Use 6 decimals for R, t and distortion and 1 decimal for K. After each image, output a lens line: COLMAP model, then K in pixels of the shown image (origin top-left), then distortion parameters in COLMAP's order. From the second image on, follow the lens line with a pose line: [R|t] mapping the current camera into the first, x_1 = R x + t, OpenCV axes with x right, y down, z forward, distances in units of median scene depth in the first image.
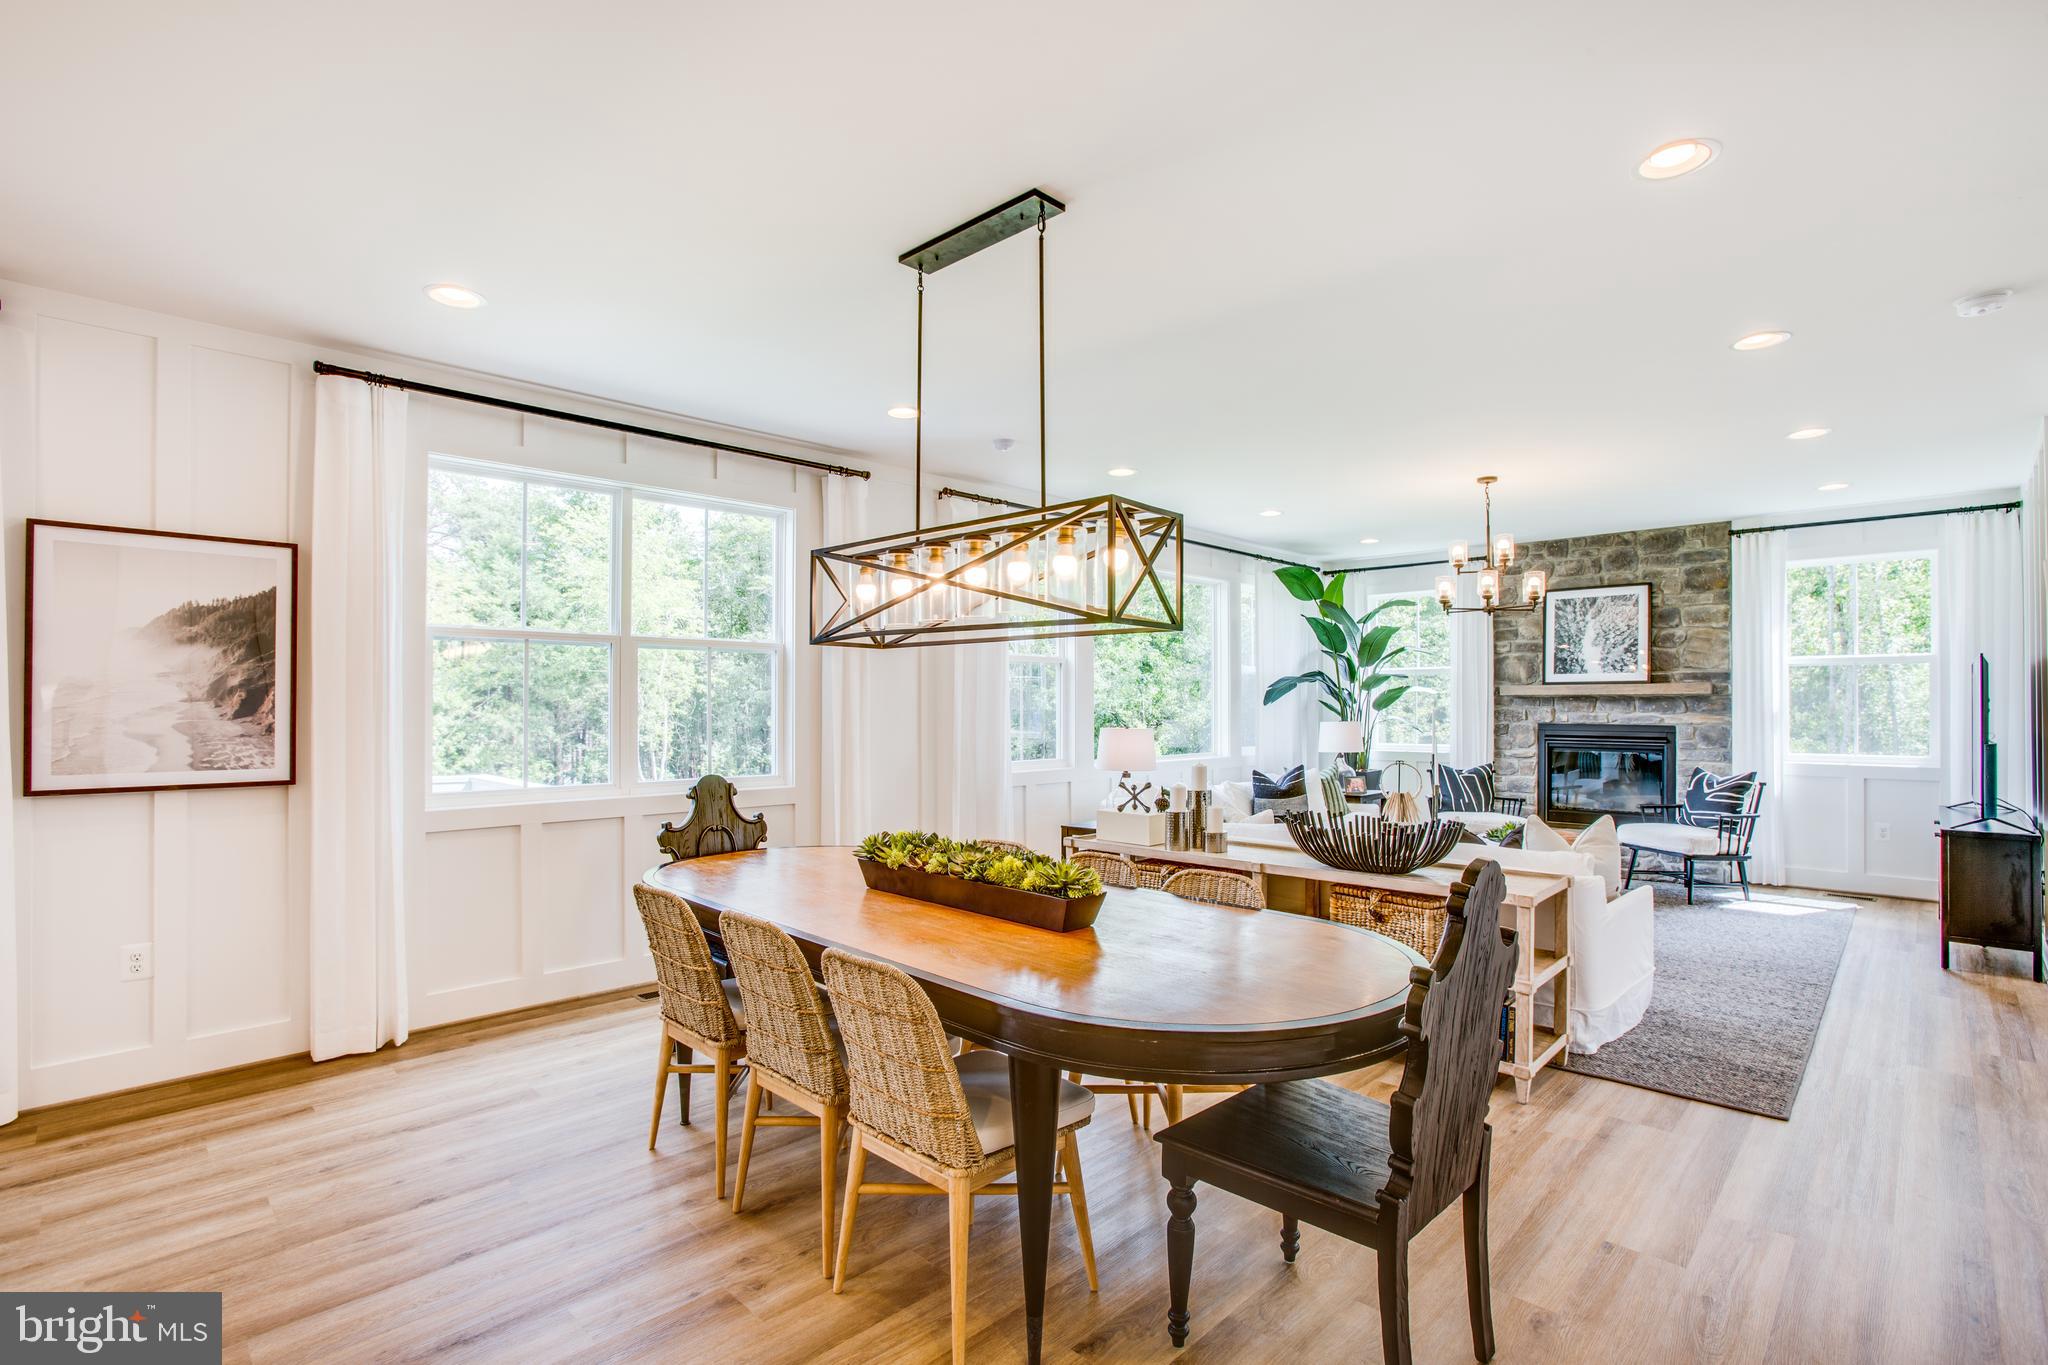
lens RADIAL K [[987.9, 0, 991.9], [0, 987.9, 686.3], [0, 0, 1]] dist [-0.057642, 0.014539]
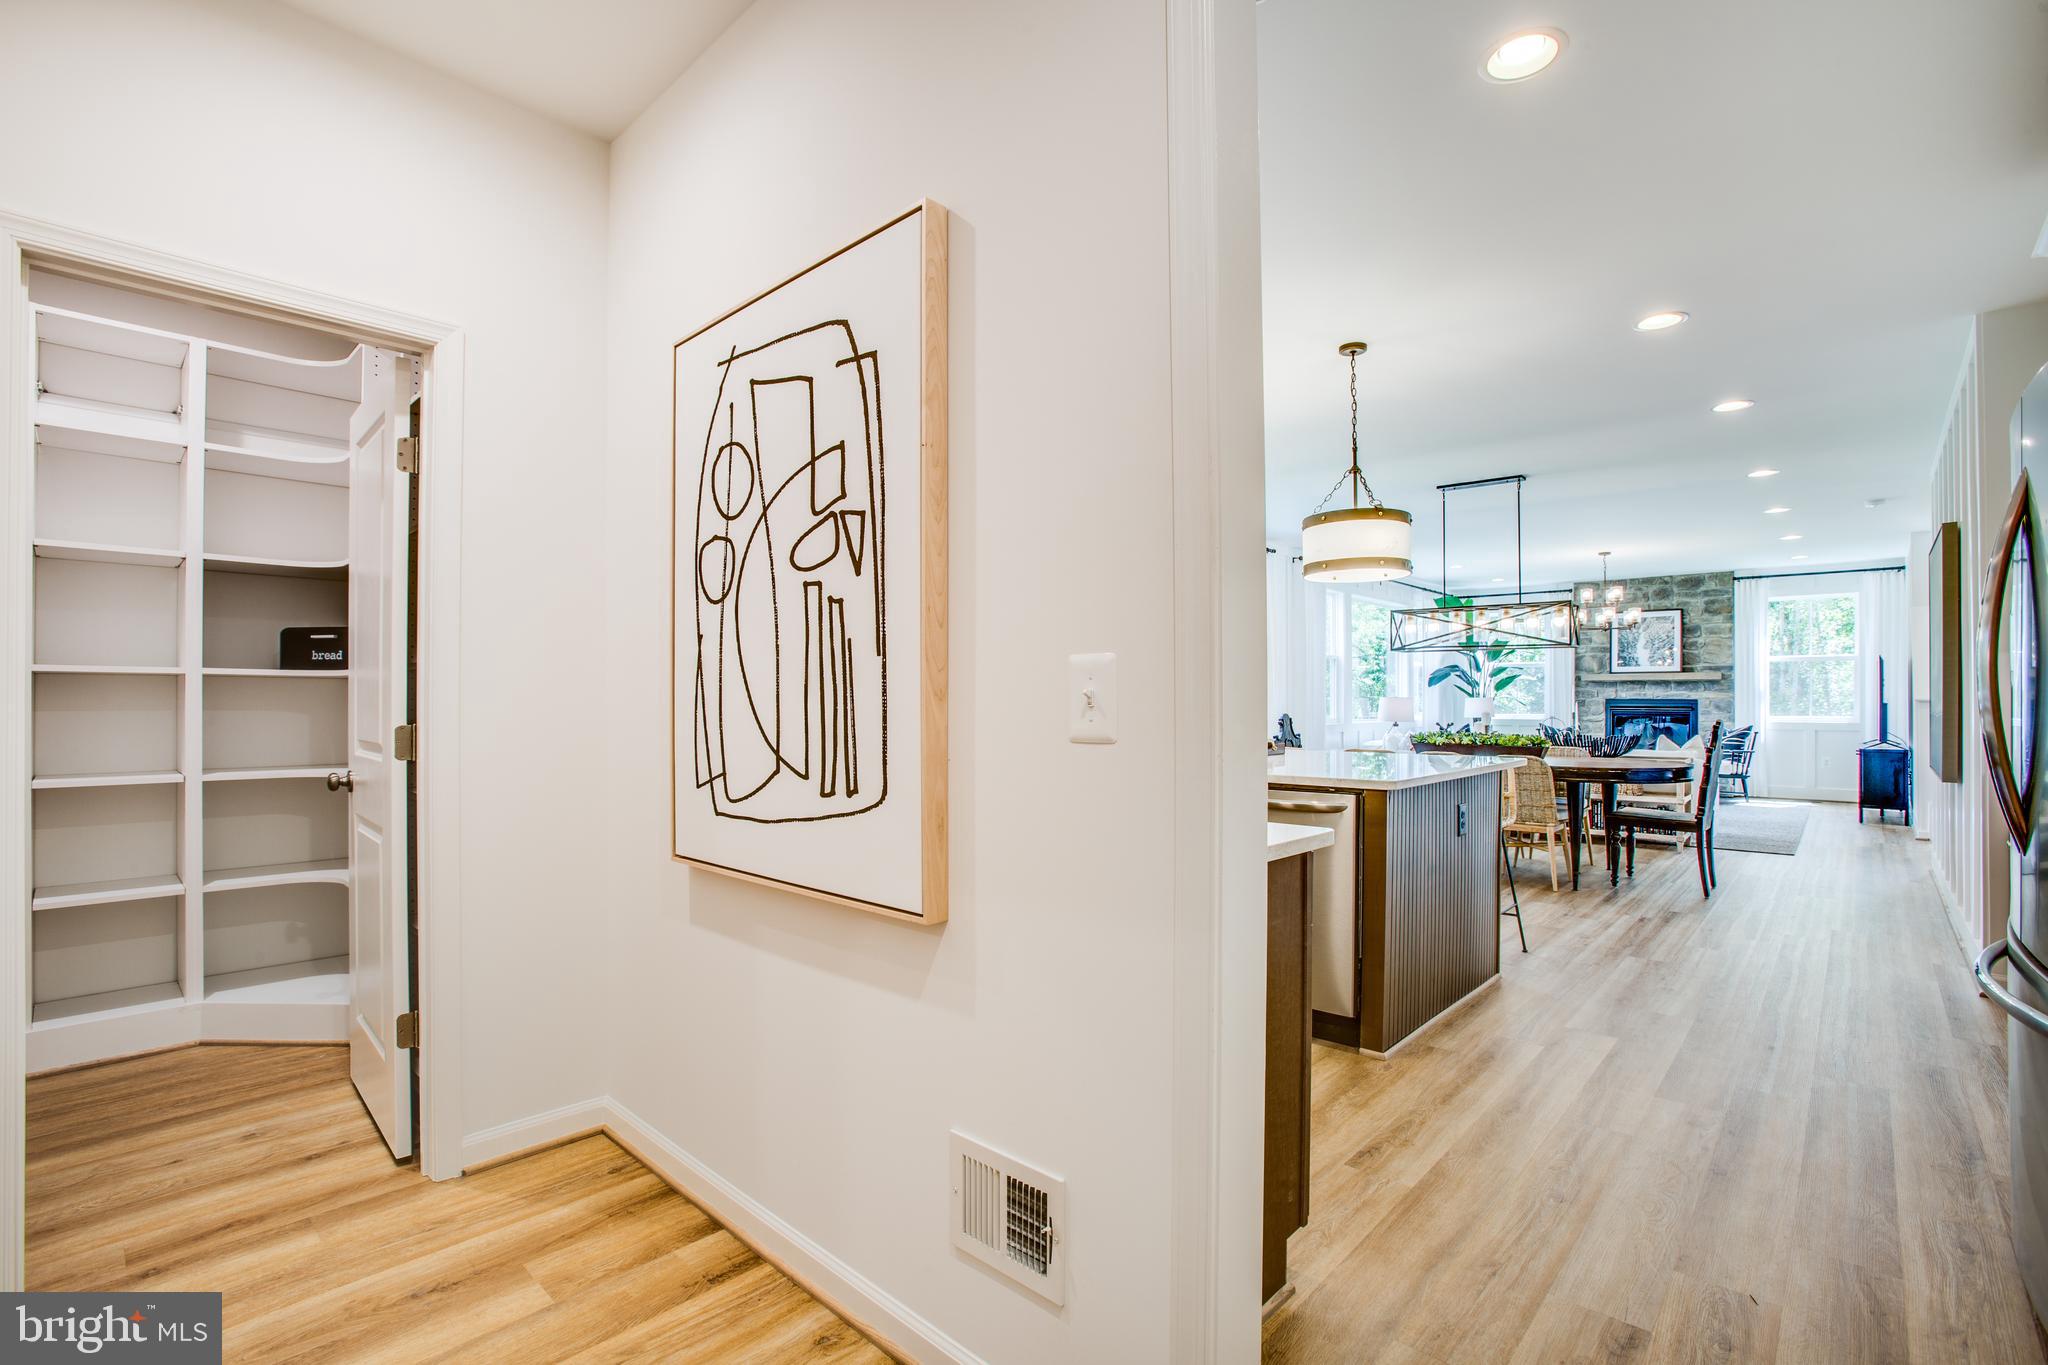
lens RADIAL K [[933.3, 0, 1002.3], [0, 933.3, 685.8], [0, 0, 1]] dist [-0.040670, 0.000467]
pose [[0.999782, 0.000299, 0.020854, -0.461606], [-0.000412, 0.999985, 0.005403, 0.010924], [-0.020852, -0.005410, 0.999768, -0.471177]]
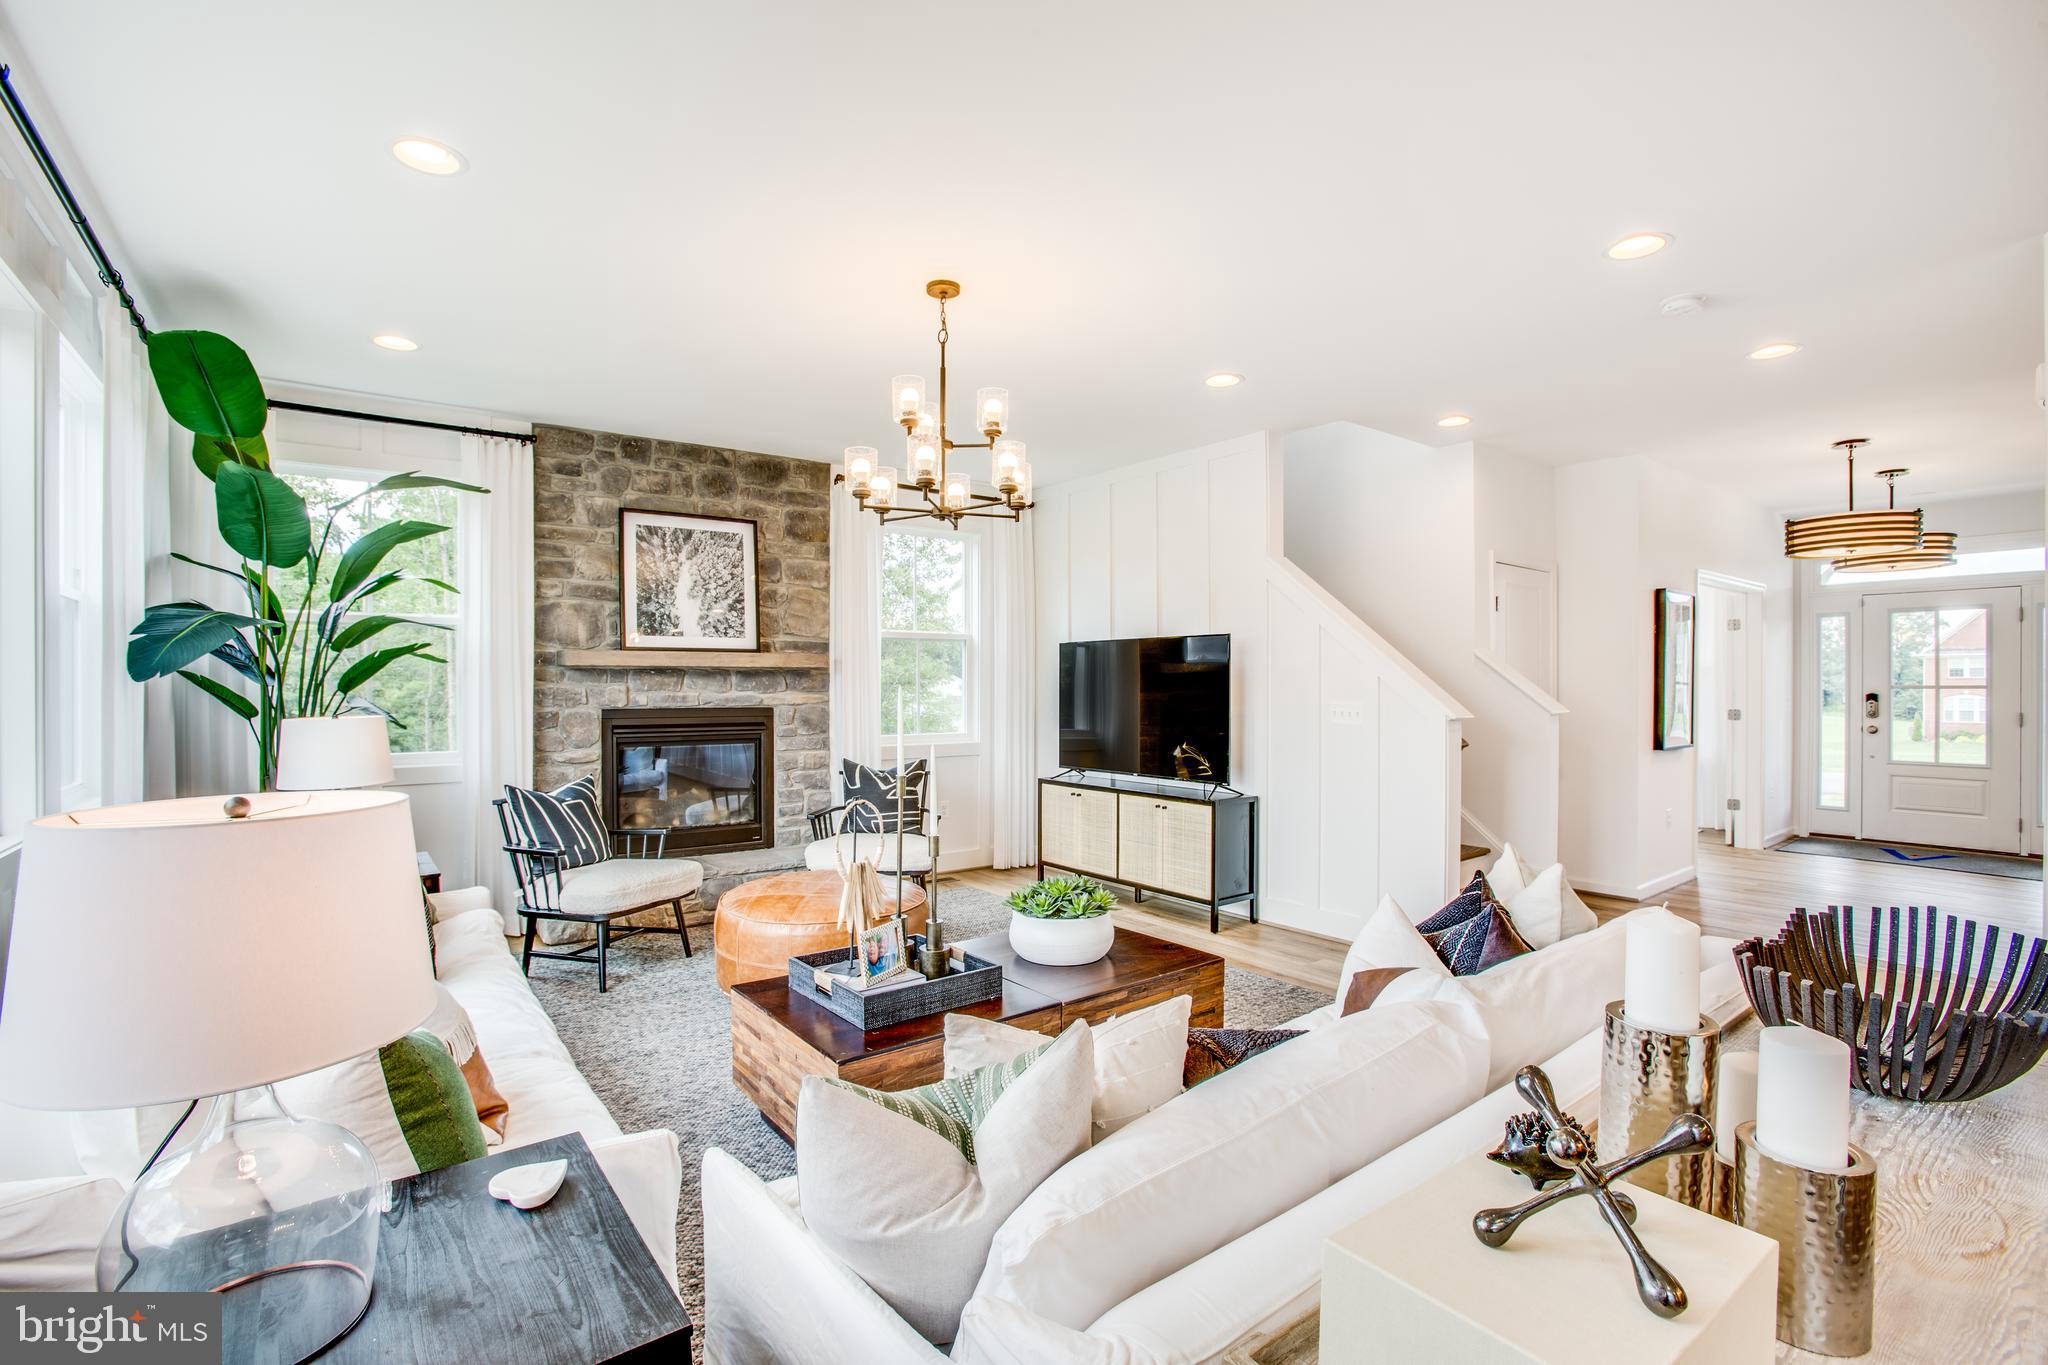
lens RADIAL K [[933.3, 0, 1002.3], [0, 933.3, 685.8], [0, 0, 1]] dist [-0.040670, 0.000467]
pose [[0.148215, -0.005071, 0.988942, -0.019239], [-0.018035, 0.999807, 0.007830, 0.013927], [-0.988791, -0.018996, 0.148095, 0.695770]]
